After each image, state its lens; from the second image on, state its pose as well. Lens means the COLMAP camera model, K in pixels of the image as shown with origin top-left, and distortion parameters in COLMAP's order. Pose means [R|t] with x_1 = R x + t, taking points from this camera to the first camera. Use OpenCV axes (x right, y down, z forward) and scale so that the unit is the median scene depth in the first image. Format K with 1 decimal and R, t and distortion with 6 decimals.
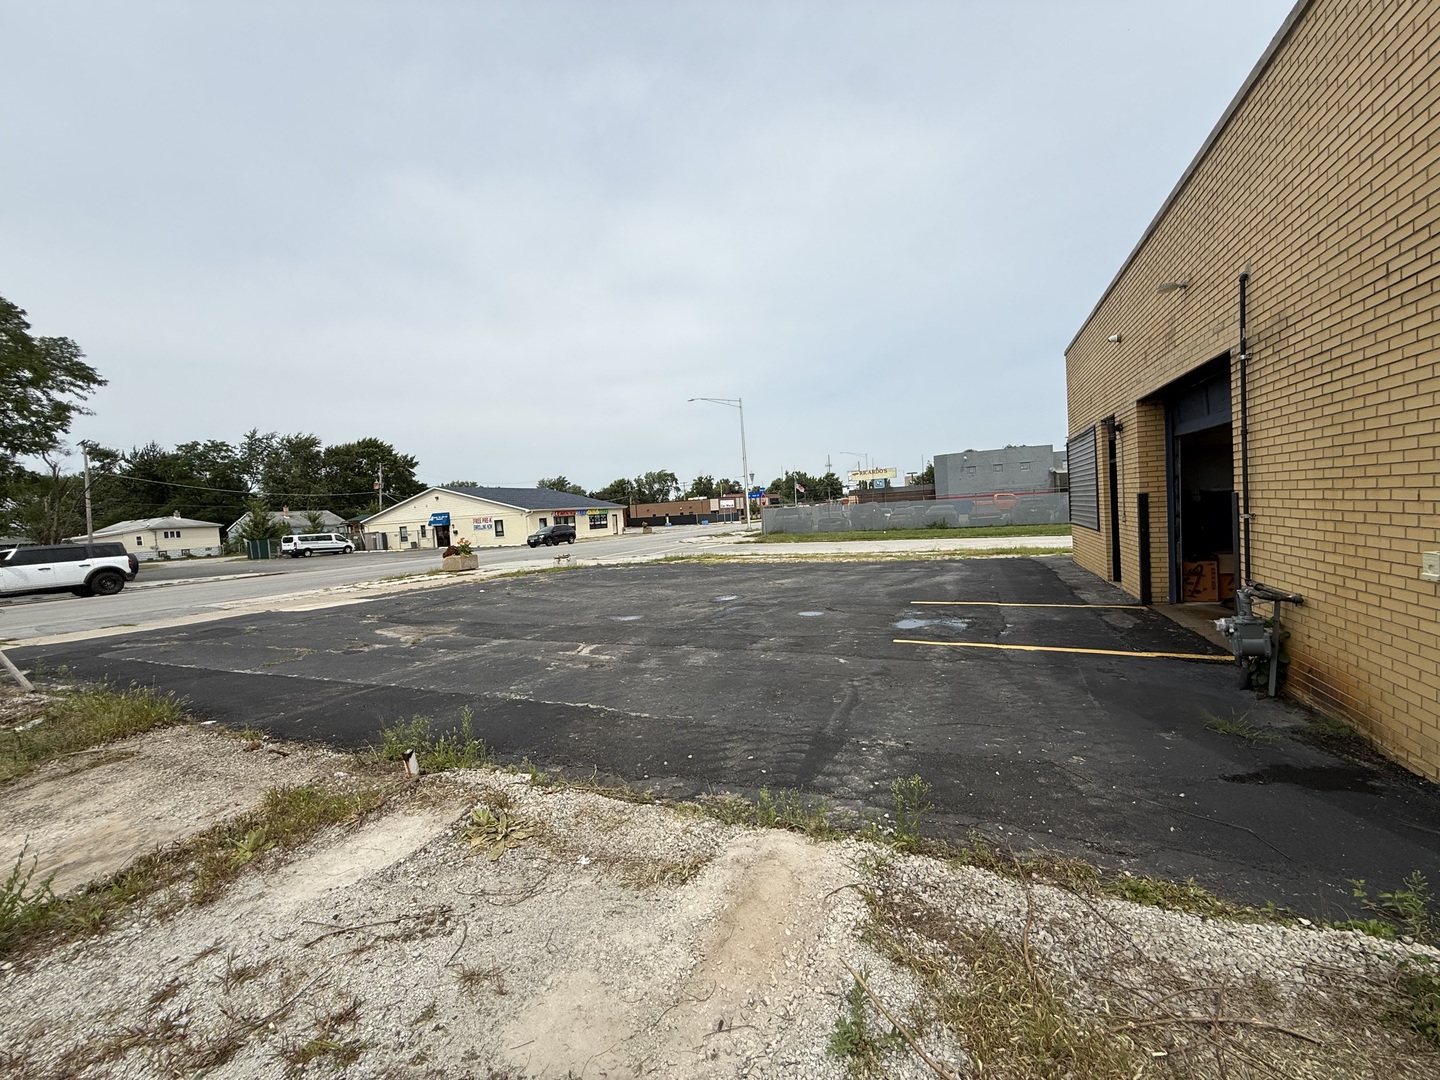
lens RADIAL K [[563.6, 0, 720.0], [0, 563.6, 540.0], [0, 0, 1]] dist [-0.002308, -0.000336]
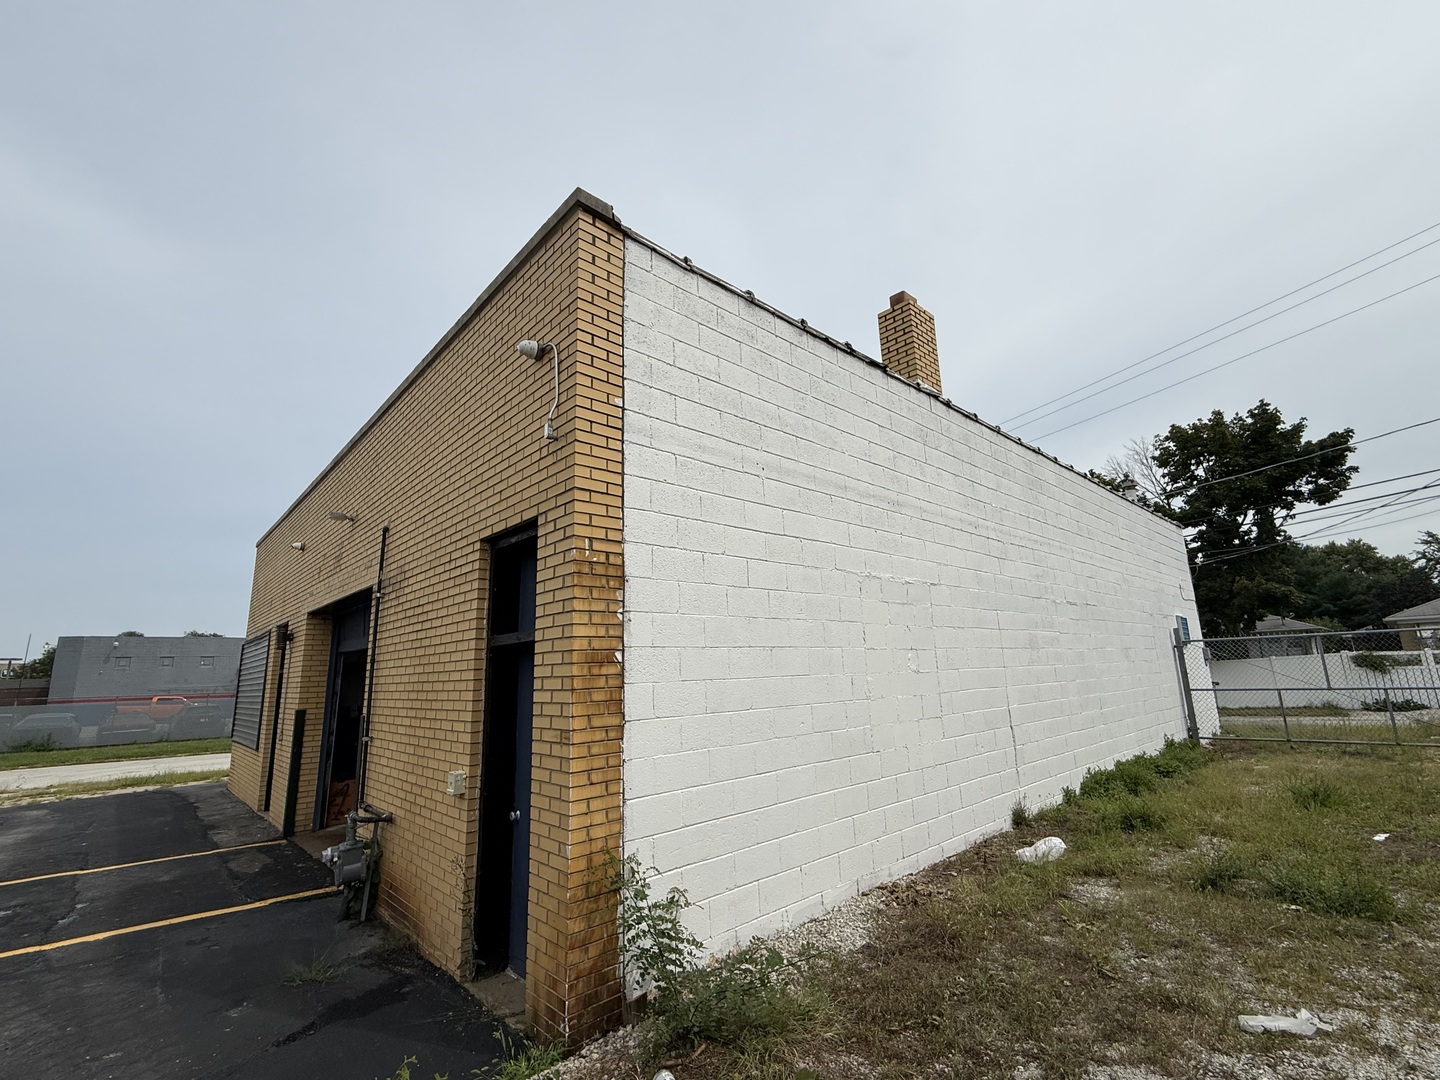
lens RADIAL K [[623.9, 0, 720.0], [0, 623.9, 540.0], [0, 0, 1]] dist [-0.001055, -0.000252]
pose [[0.402334, 0.238757, 0.883811, 0.045547], [0.053552, 0.957603, -0.283070, -0.028591], [-0.913925, 0.161218, 0.372491, -0.118487]]
